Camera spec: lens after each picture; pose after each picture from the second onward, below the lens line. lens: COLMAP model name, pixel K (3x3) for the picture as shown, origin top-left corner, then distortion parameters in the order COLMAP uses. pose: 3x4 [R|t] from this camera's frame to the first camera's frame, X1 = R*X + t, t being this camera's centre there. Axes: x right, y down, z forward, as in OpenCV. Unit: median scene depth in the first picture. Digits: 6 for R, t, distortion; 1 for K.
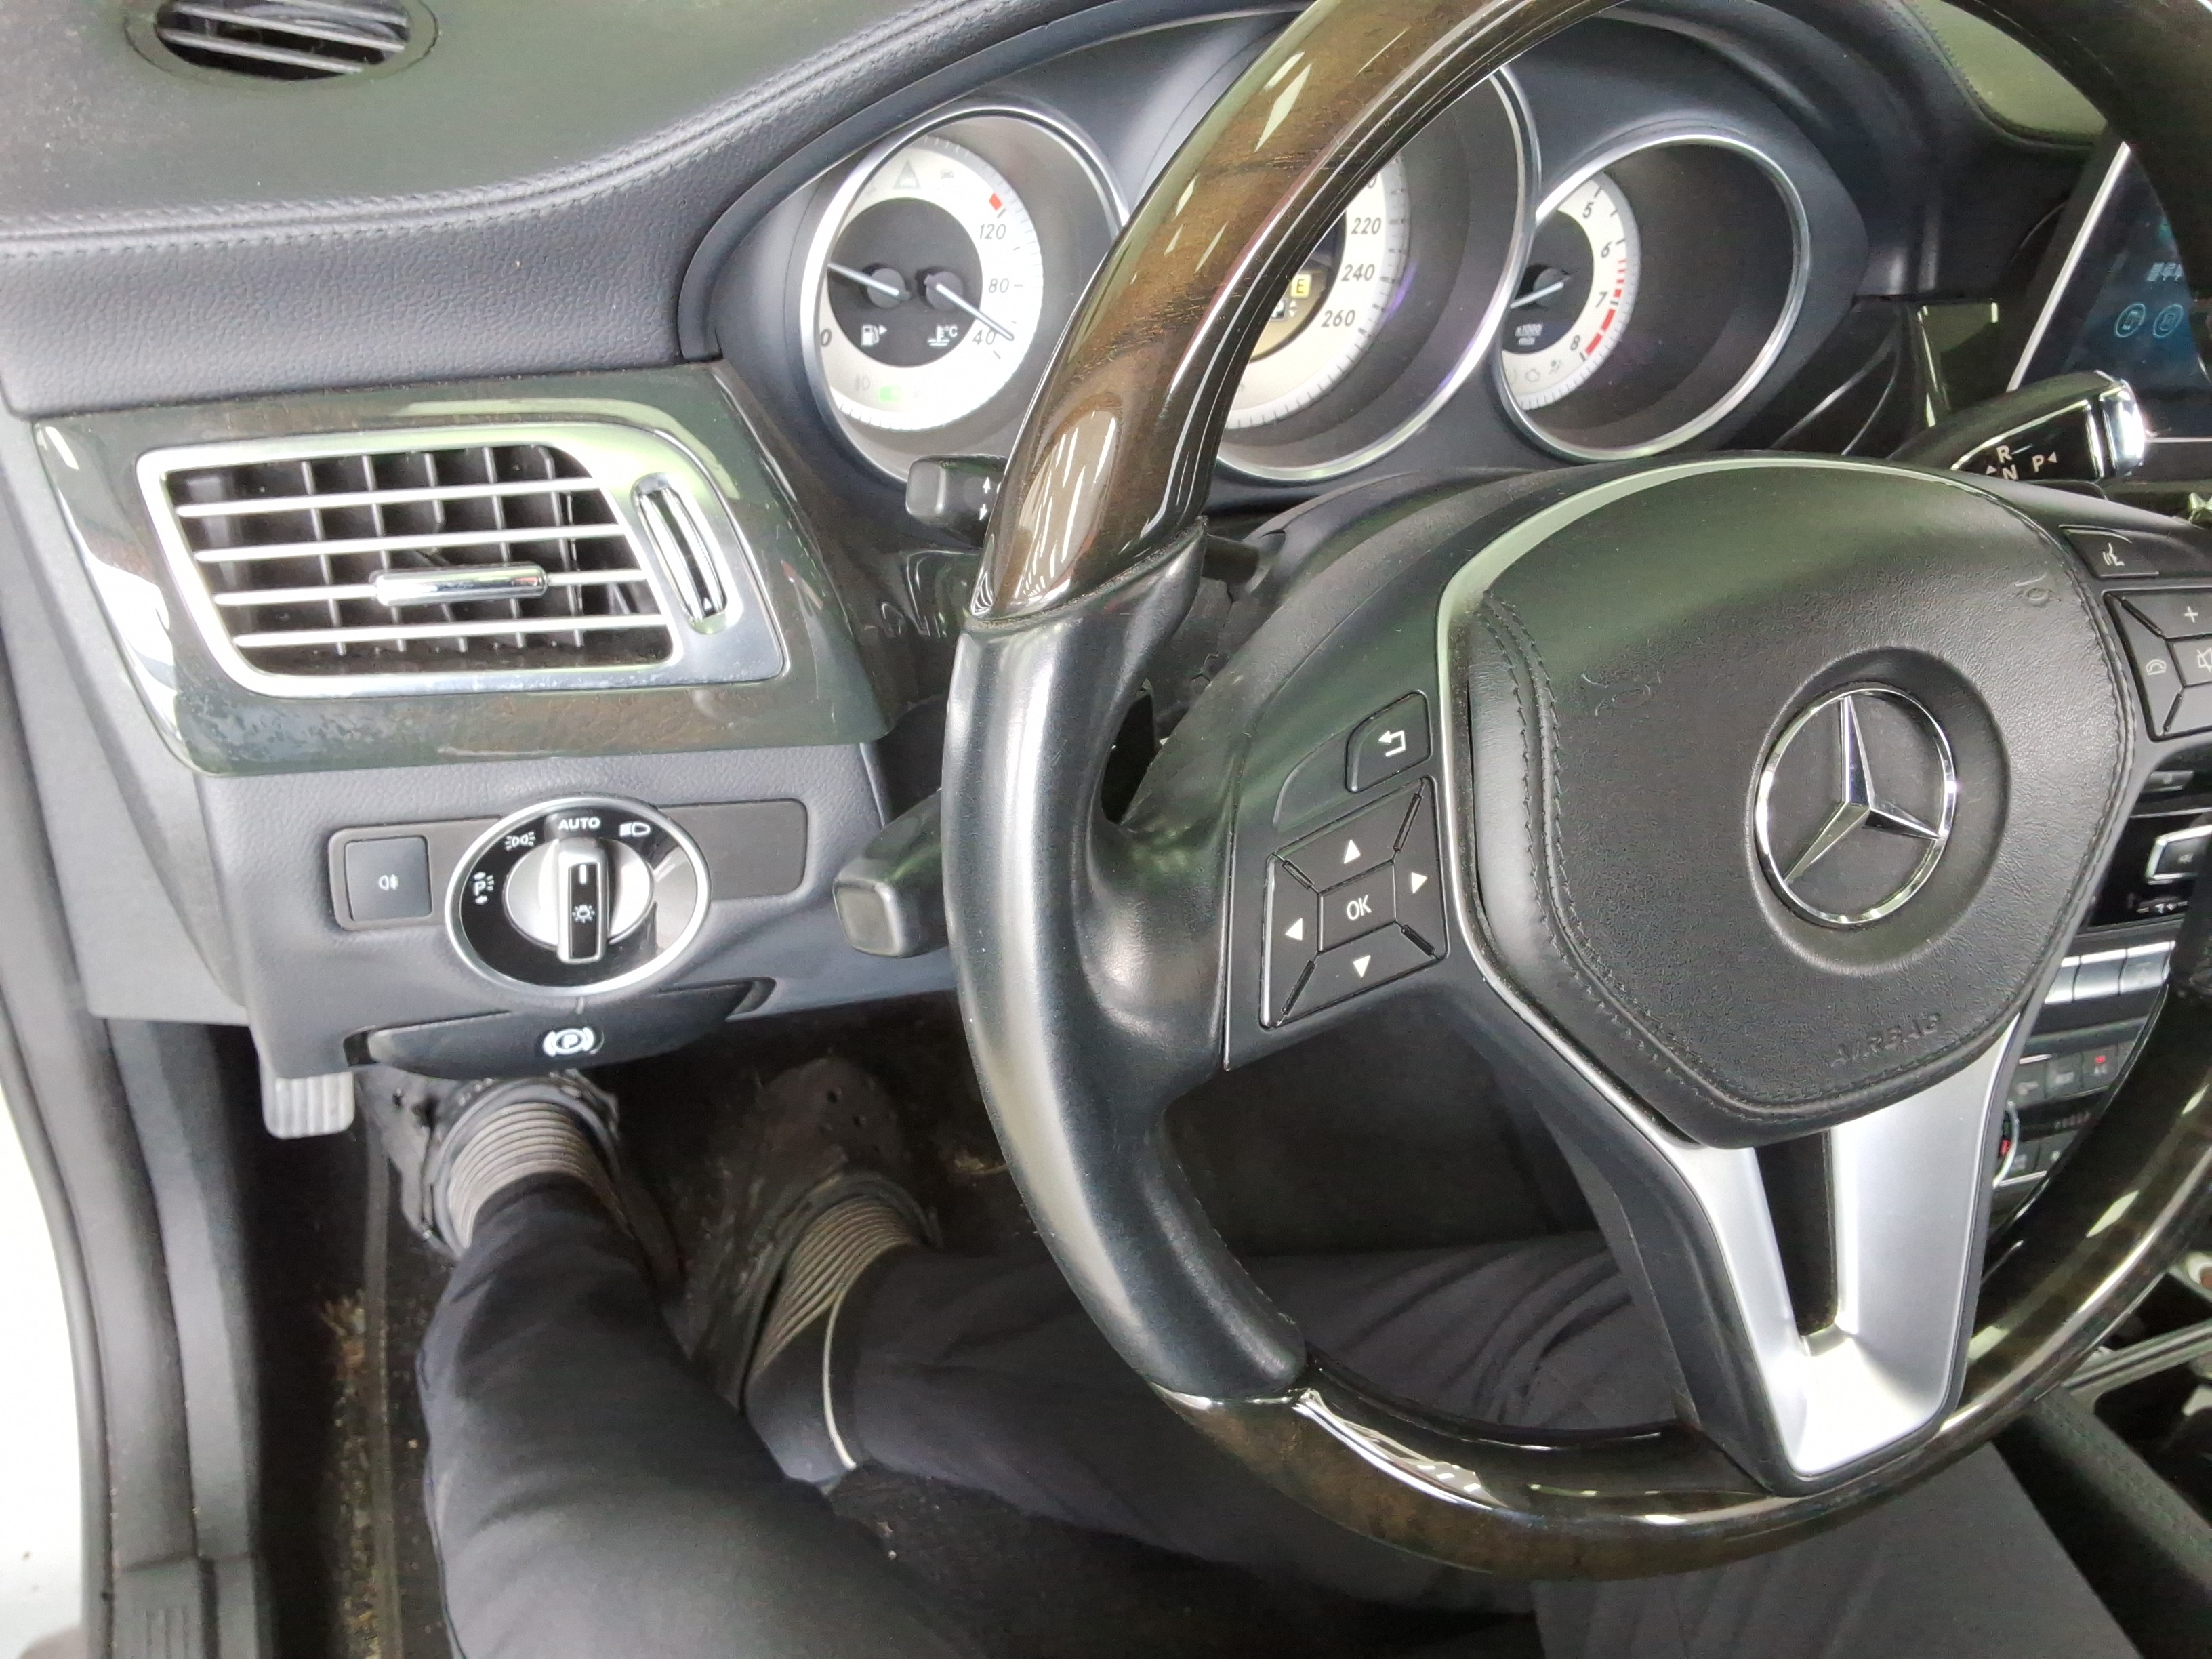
lens RADIAL K [[1815.8, 0, 1106.0], [0, 1815.8, 829.5], [0, 0, 1]] dist [0.009859, -0.000360]
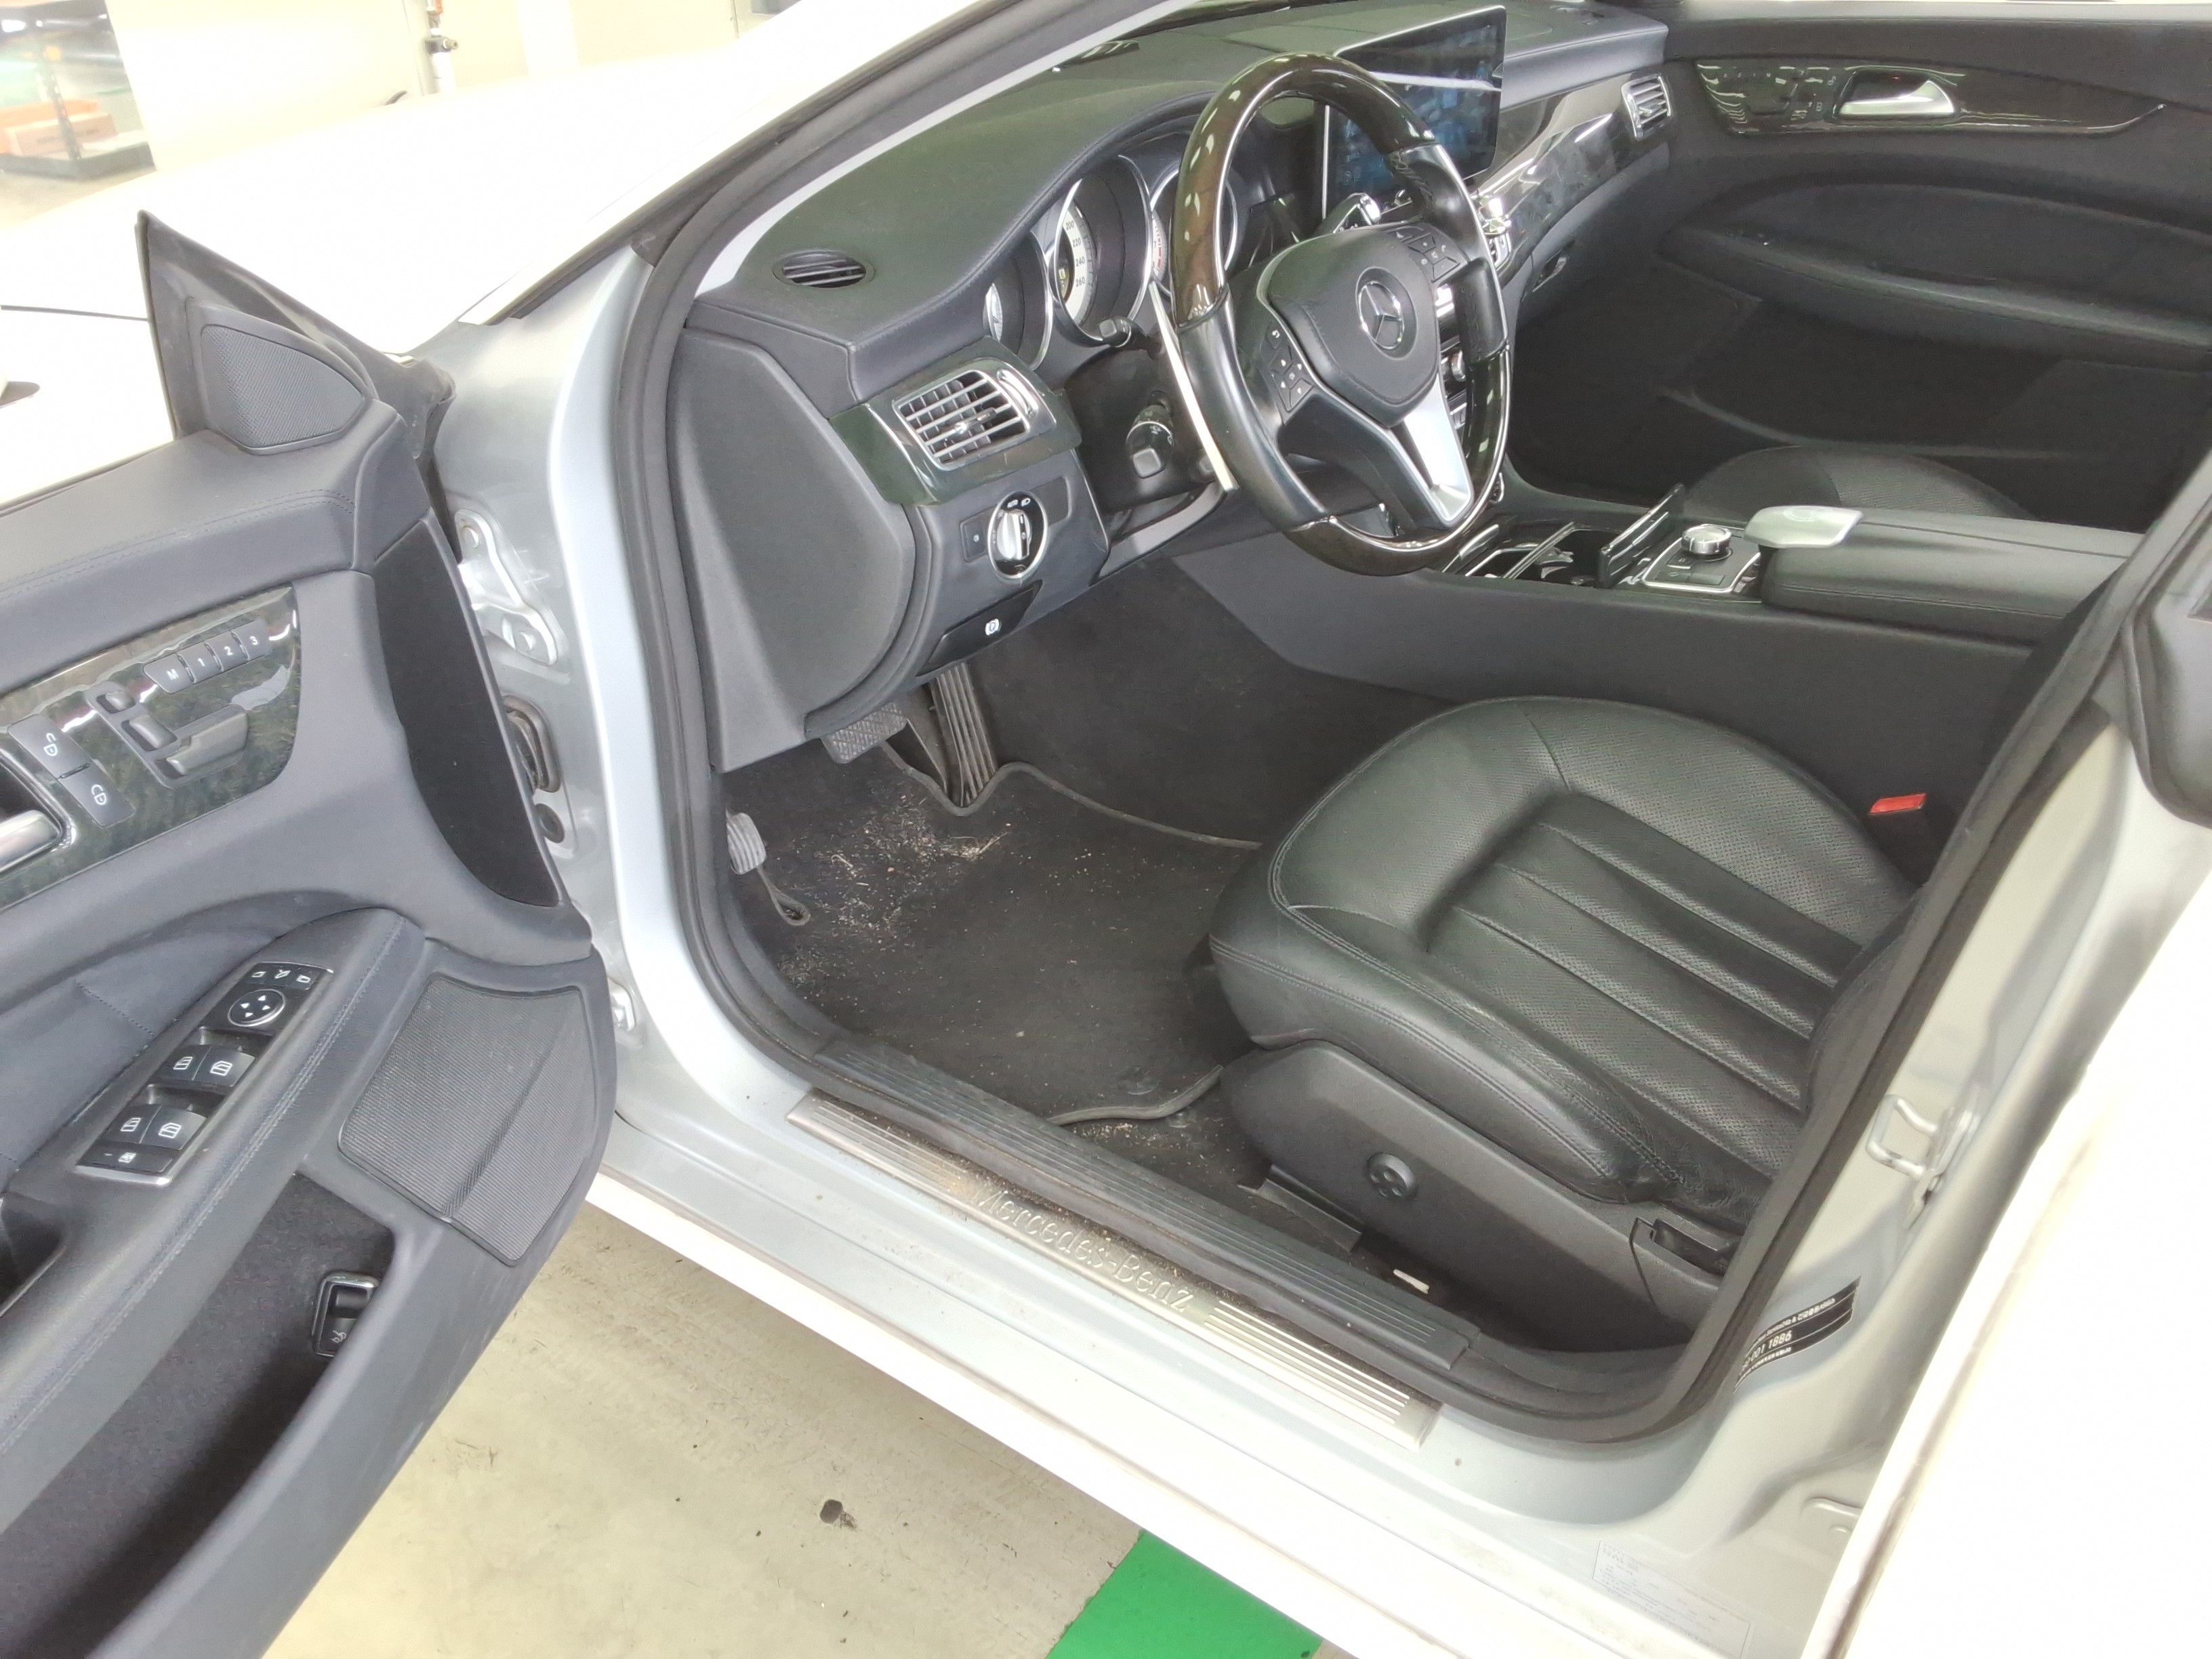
lens RADIAL K [[1815.8, 0, 1106.0], [0, 1815.8, 829.5], [0, 0, 1]] dist [0.009859, -0.000360]
pose [[0.791511, -0.432173, 0.432131, -1.014390], [0.455749, 0.888481, 0.053798, 0.225295], [-0.407190, 0.154362, 0.900205, -0.934607]]
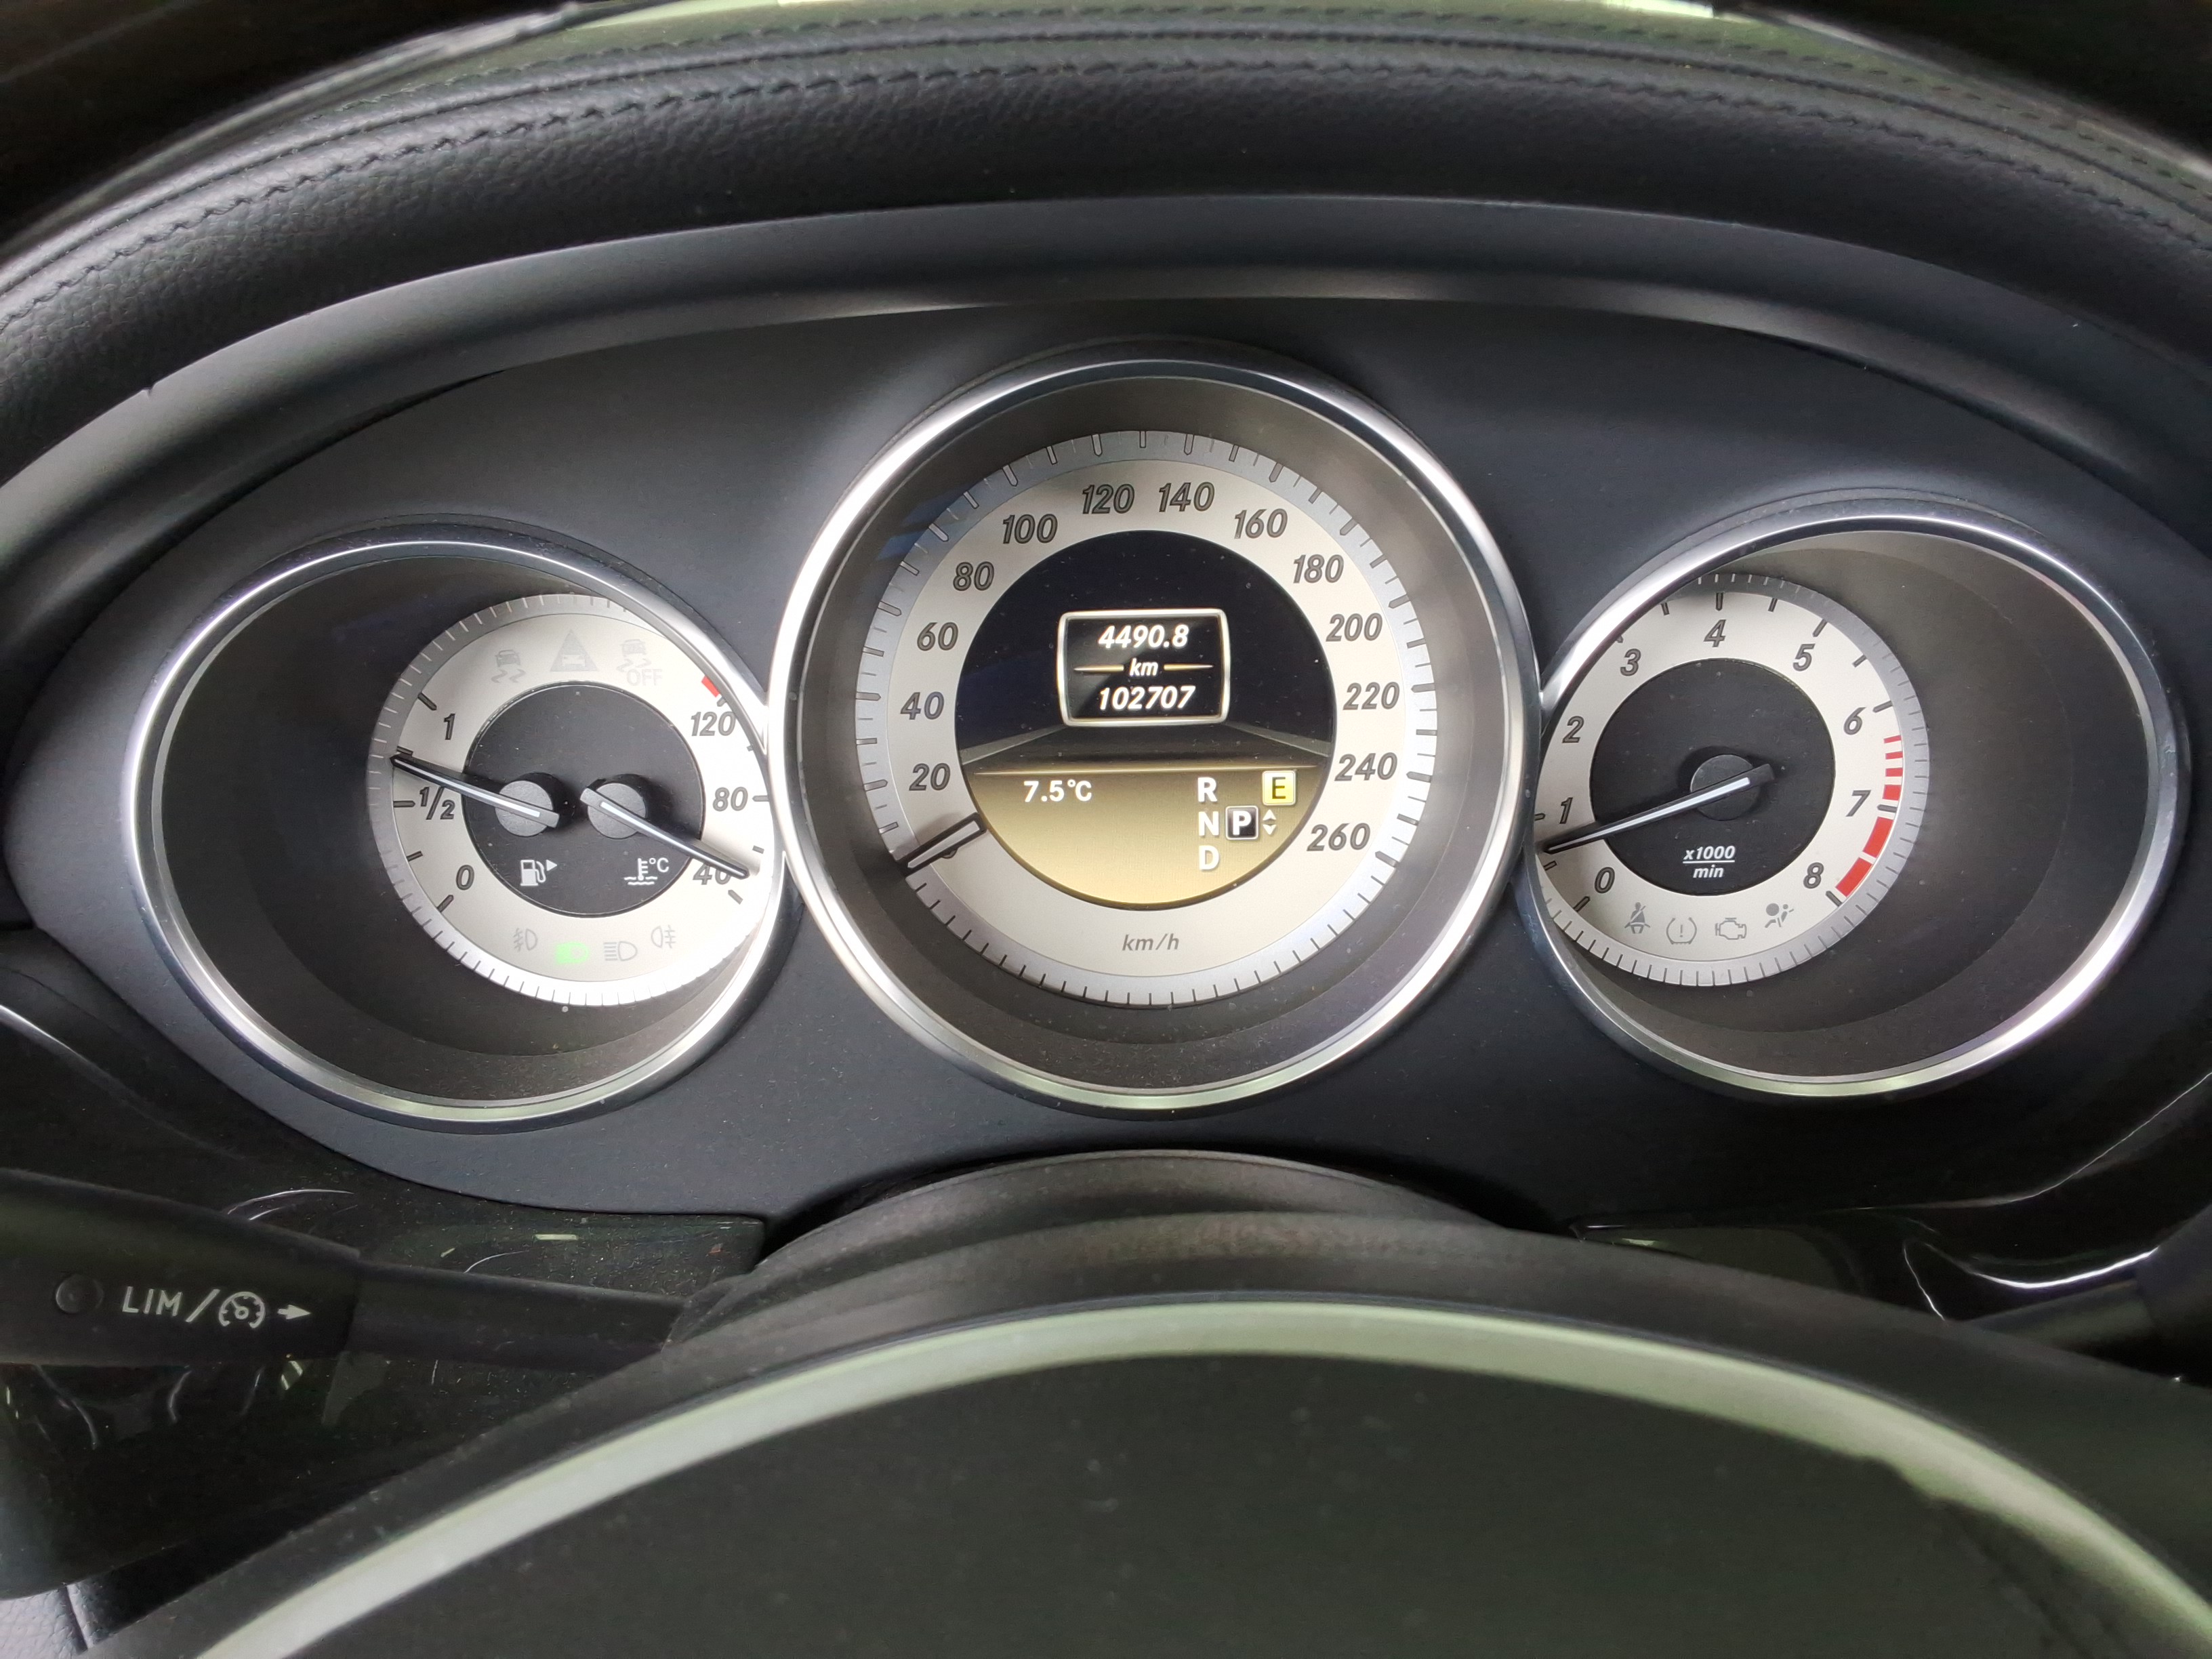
lens RADIAL K [[1815.8, 0, 1106.0], [0, 1815.8, 829.5], [0, 0, 1]] dist [0.009859, -0.000360]
pose [[0.901616, 0.014134, -0.432305, 0.325453], [-0.105803, 0.976310, -0.188743, -0.160047], [0.419397, 0.215913, 0.881753, 0.424255]]
